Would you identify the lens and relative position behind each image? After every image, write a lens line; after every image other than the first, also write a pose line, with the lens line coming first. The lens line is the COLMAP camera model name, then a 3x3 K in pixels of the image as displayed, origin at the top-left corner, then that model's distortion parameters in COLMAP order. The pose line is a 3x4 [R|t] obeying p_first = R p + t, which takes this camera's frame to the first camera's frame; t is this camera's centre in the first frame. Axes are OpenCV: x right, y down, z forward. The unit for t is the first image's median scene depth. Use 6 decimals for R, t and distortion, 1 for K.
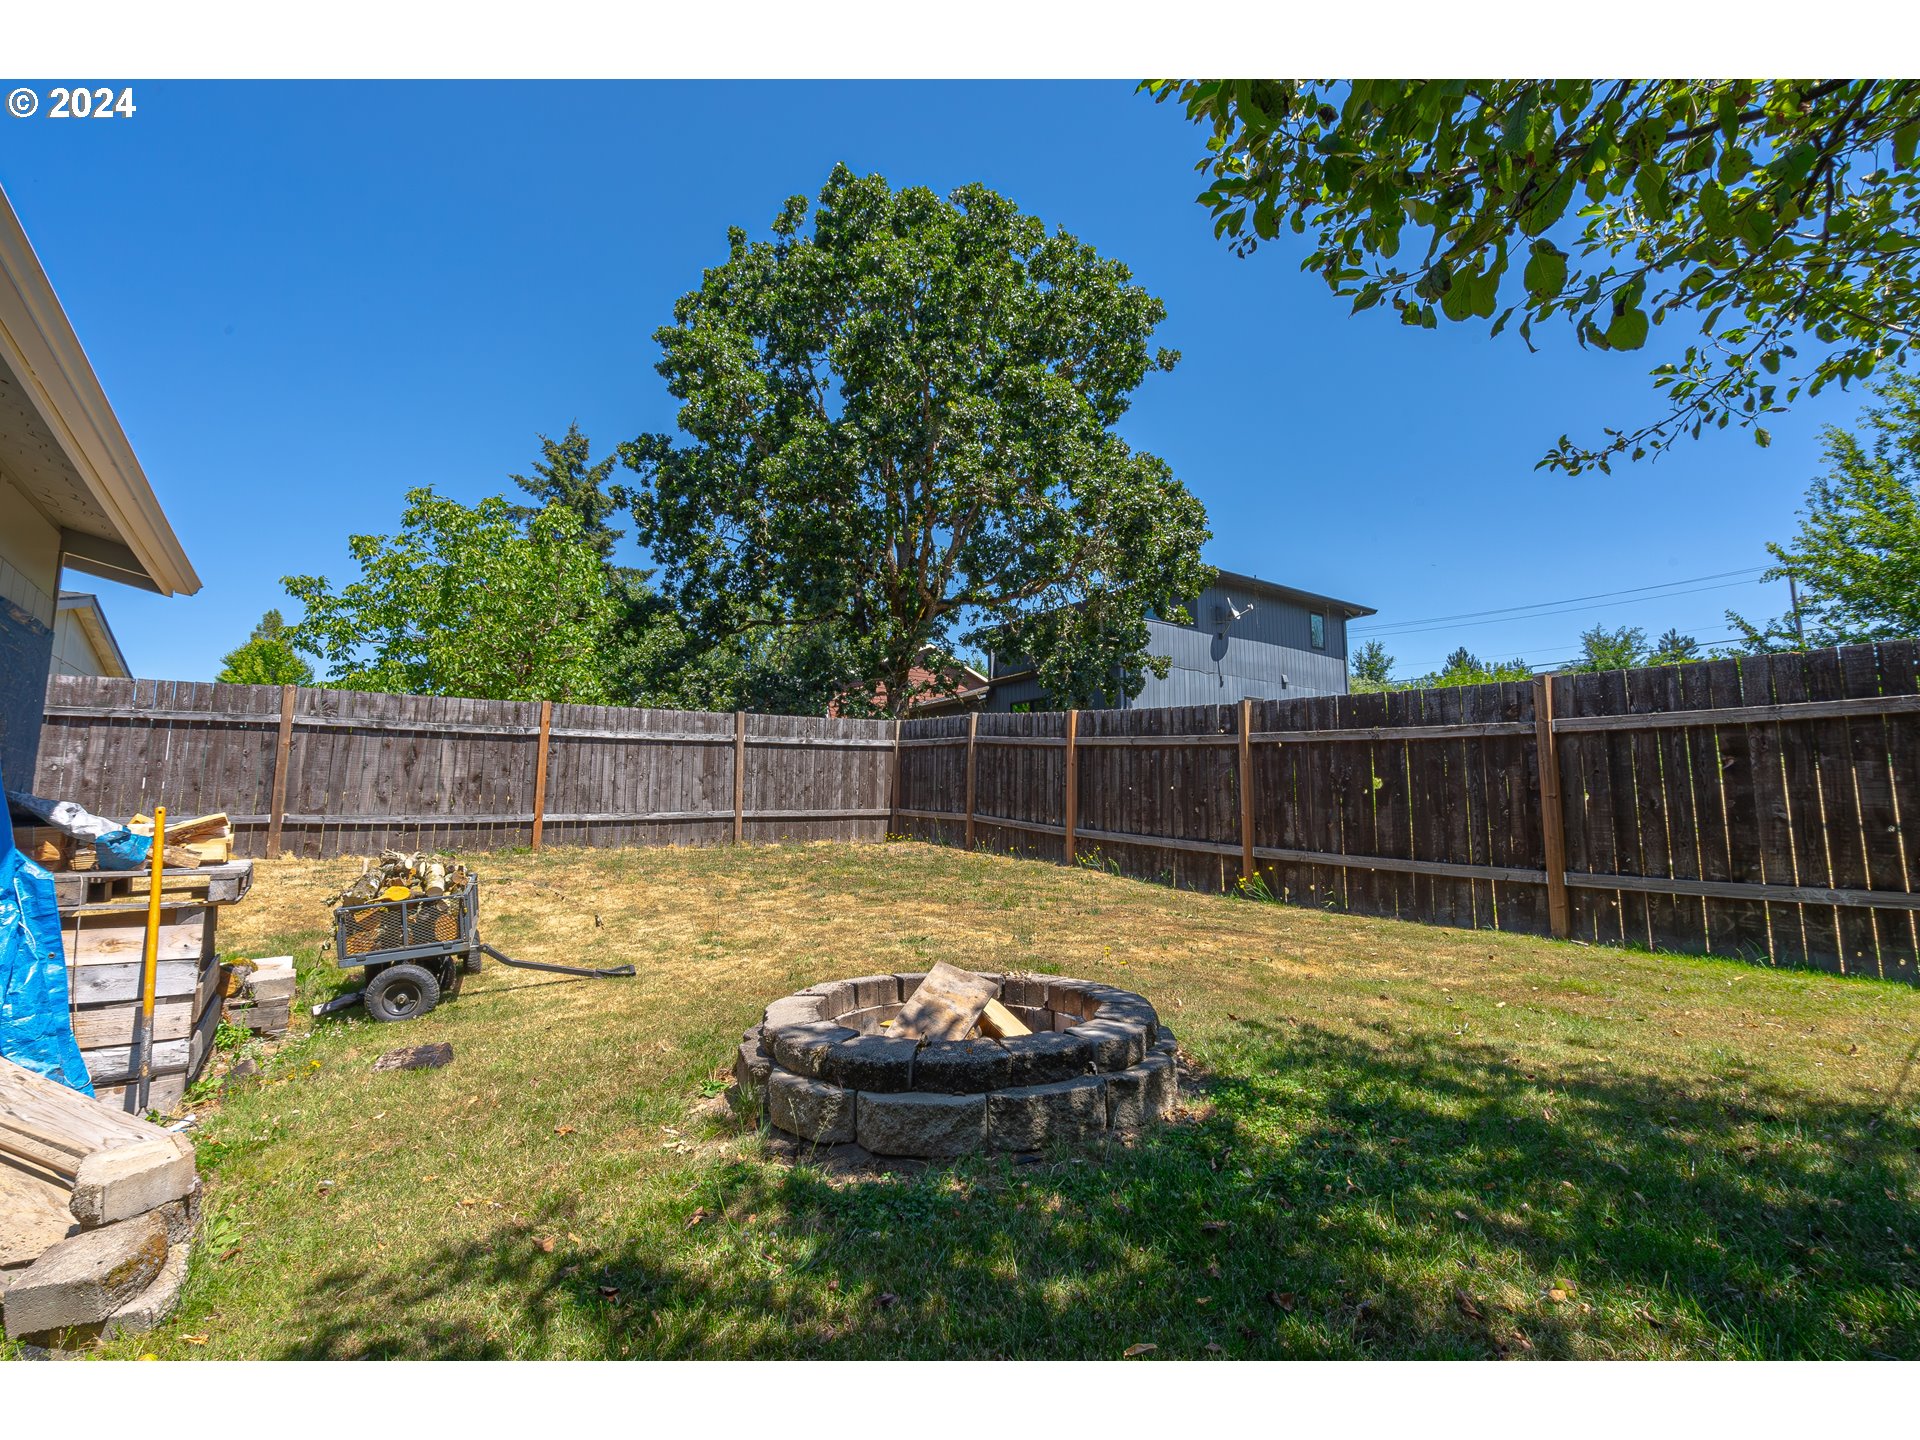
lens RADIAL K [[862.2, 0, 960.0], [0, 862.2, 720.0], [0, 0, 1]] dist [0.001123, -0.000232]
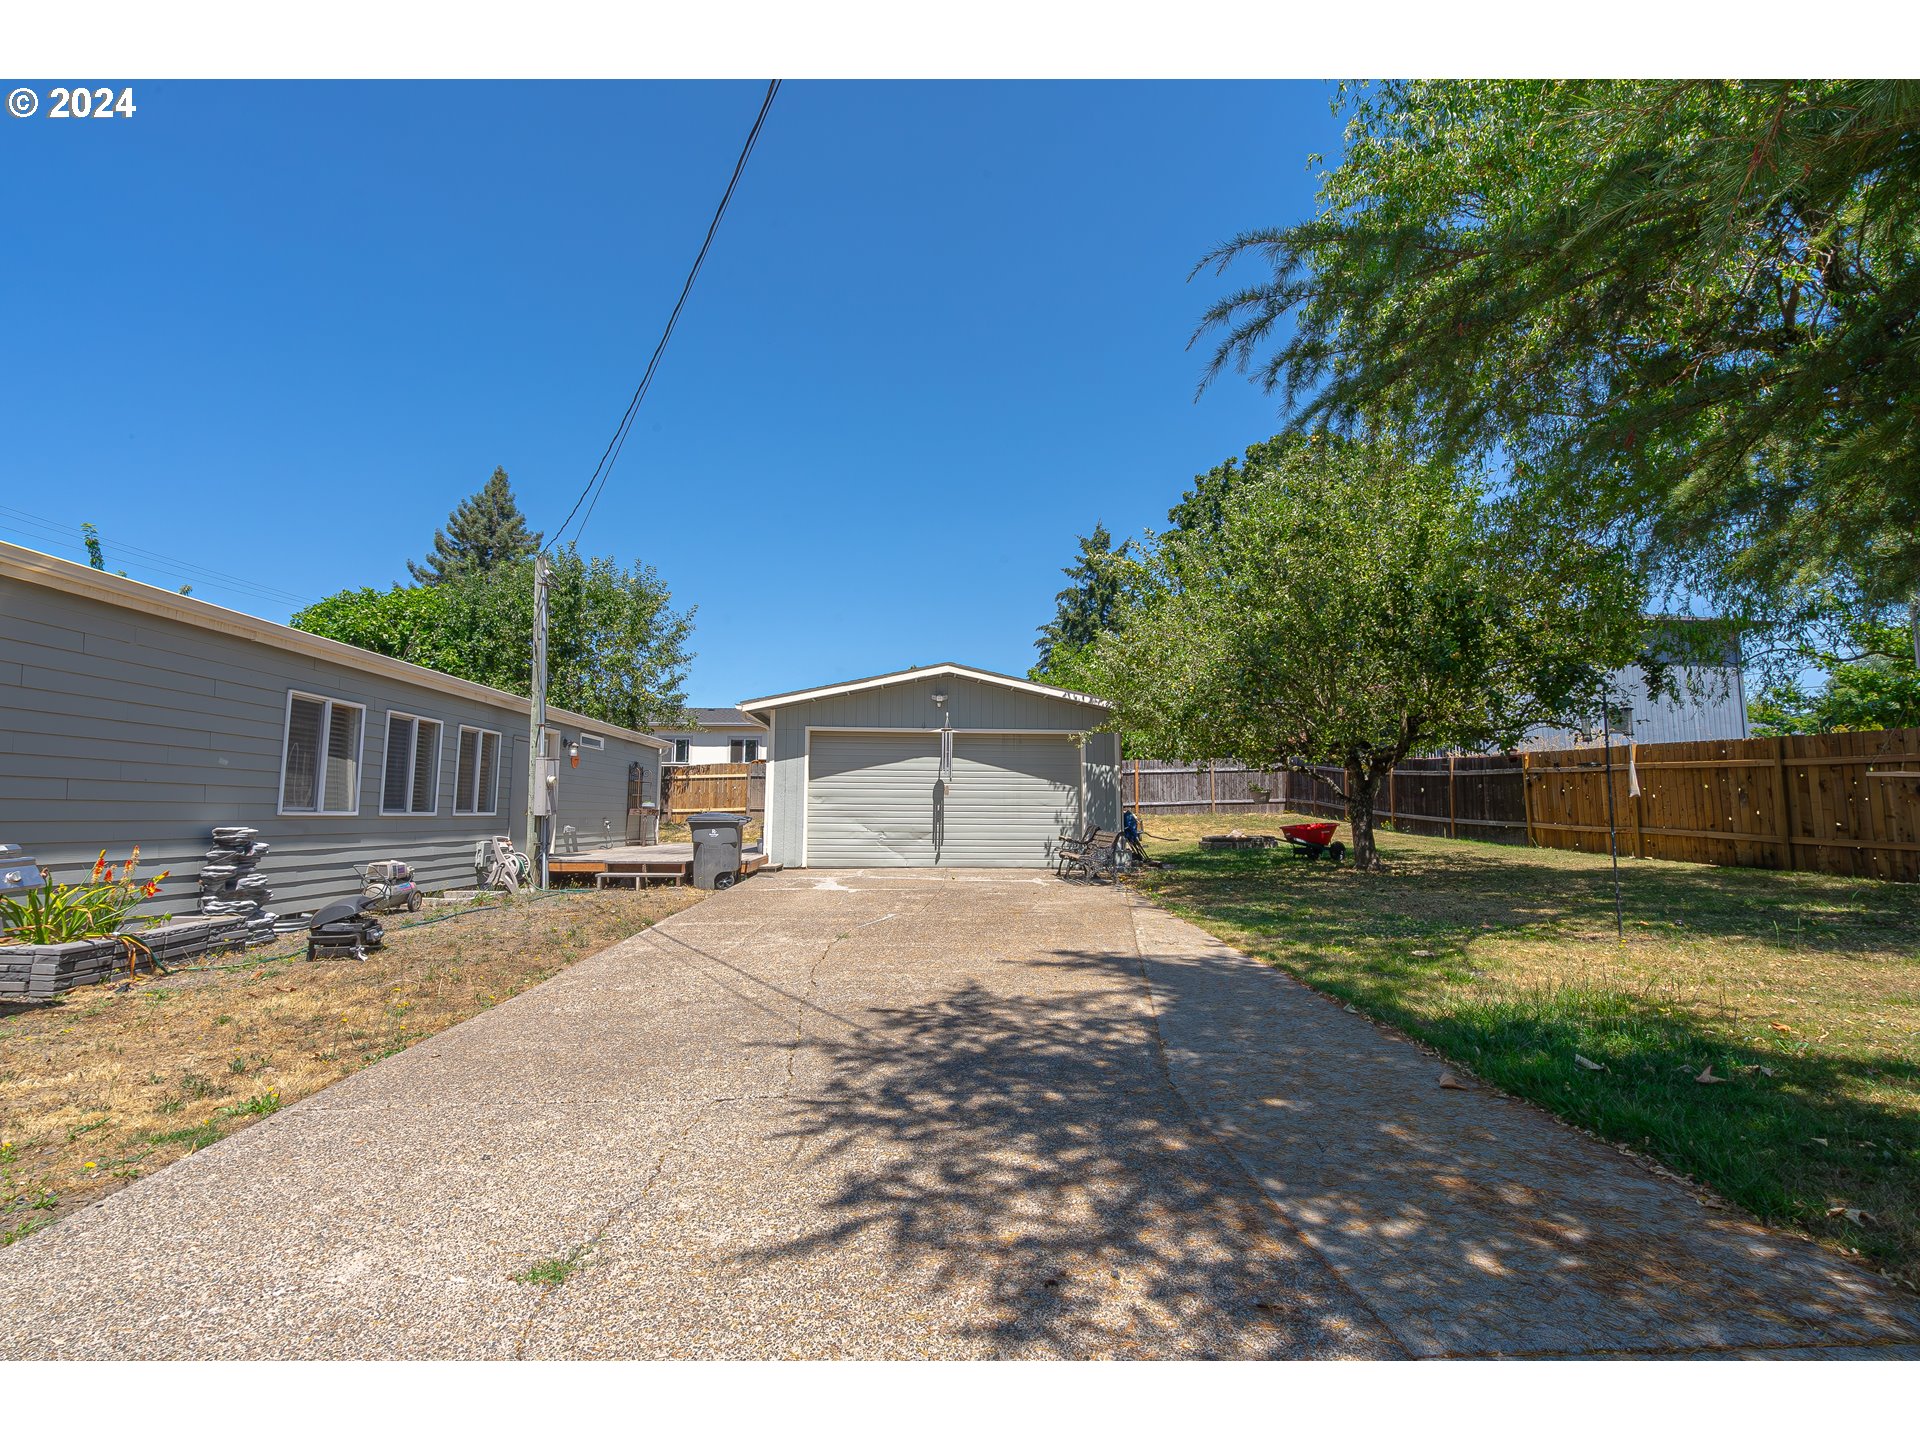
lens RADIAL K [[862.2, 0, 960.0], [0, 862.2, 720.0], [0, 0, 1]] dist [0.001123, -0.000232]
pose [[0.838101, -0.058185, -0.542403, 0.488941], [0.068081, 0.997678, -0.001828, -0.167668], [0.541250, -0.035395, 0.840116, -1.449913]]
